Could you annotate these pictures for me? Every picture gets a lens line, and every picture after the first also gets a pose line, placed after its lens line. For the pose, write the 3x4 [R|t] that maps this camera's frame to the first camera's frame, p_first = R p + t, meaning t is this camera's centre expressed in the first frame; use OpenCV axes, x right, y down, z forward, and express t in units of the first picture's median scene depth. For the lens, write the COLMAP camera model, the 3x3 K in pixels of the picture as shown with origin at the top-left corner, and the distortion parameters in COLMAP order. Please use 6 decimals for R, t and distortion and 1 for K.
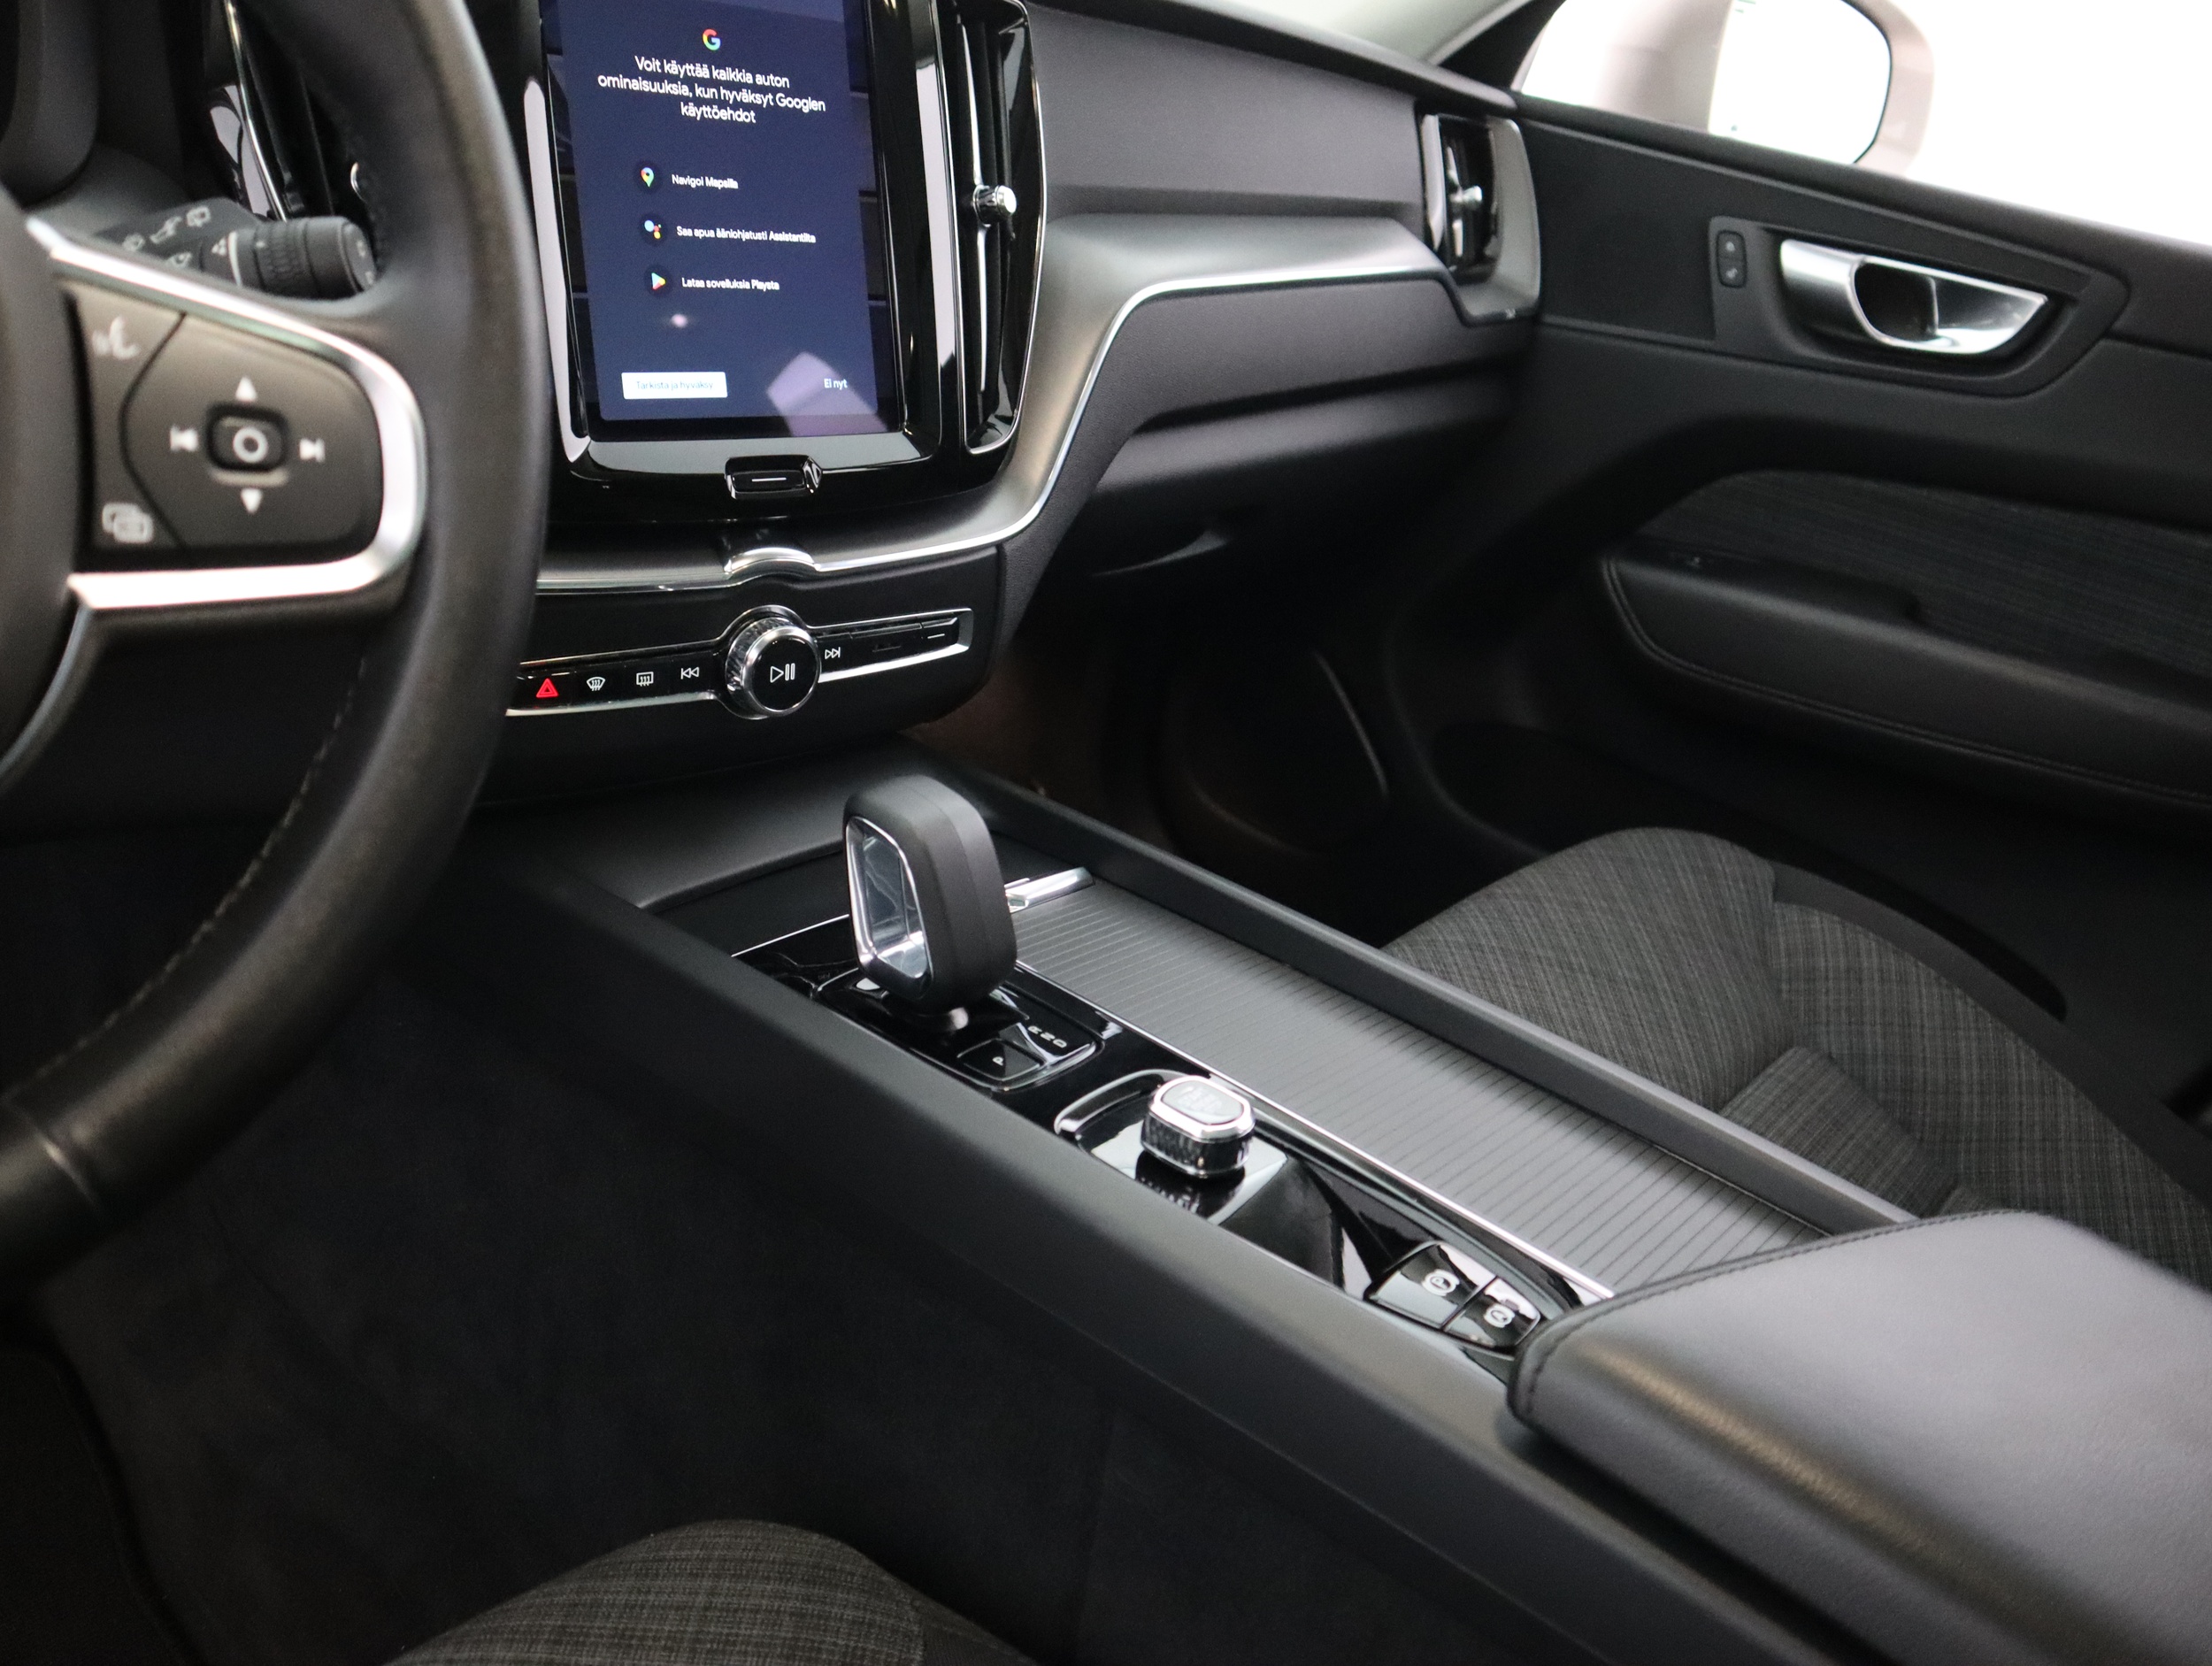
lens RADIAL K [[1842.9, 0, 1148.9], [0, 1842.9, 833.1], [0, 0, 1]] dist [-0.088505, 0.006697]
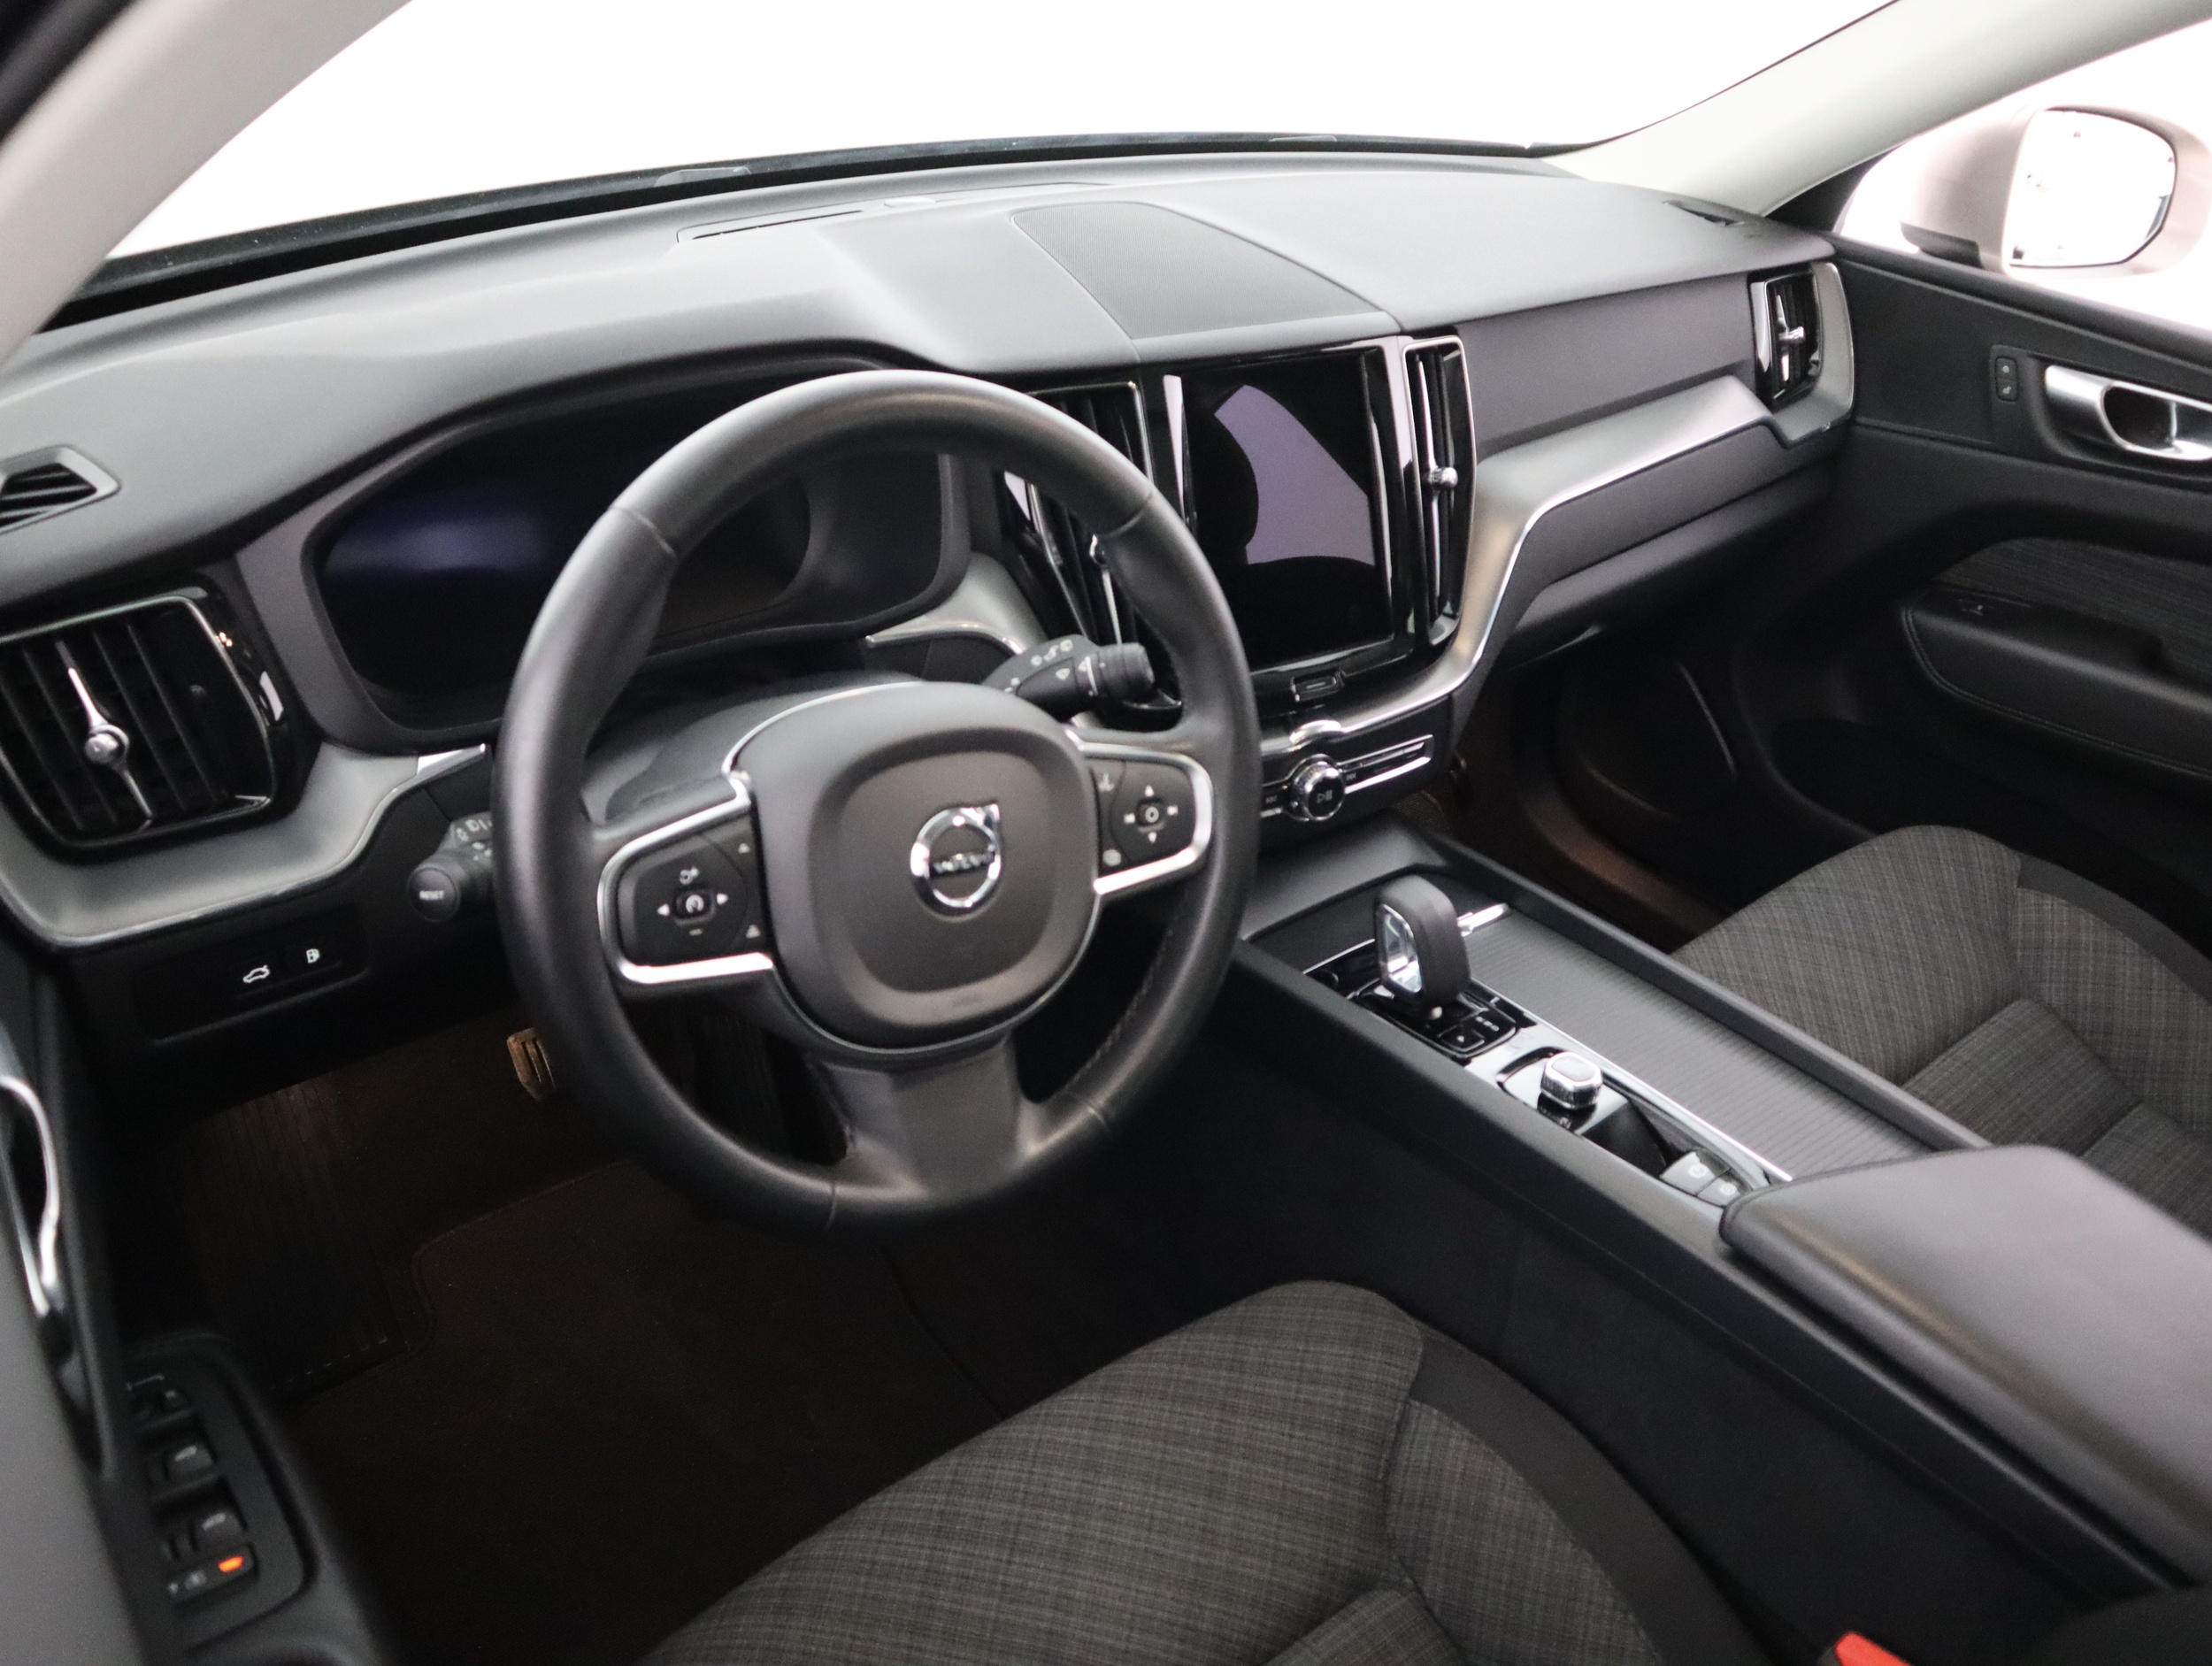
lens RADIAL K [[1778.0, 0, 1106.0], [0, 1778.0, 833.0], [0, 0, 1]] dist [-0.112696, 0.094824]
pose [[0.969415, -0.001343, -0.245424, 0.005929], [0.021929, 0.996459, 0.081167, -0.170899], [0.244446, -0.084066, 0.966012, -0.566142]]
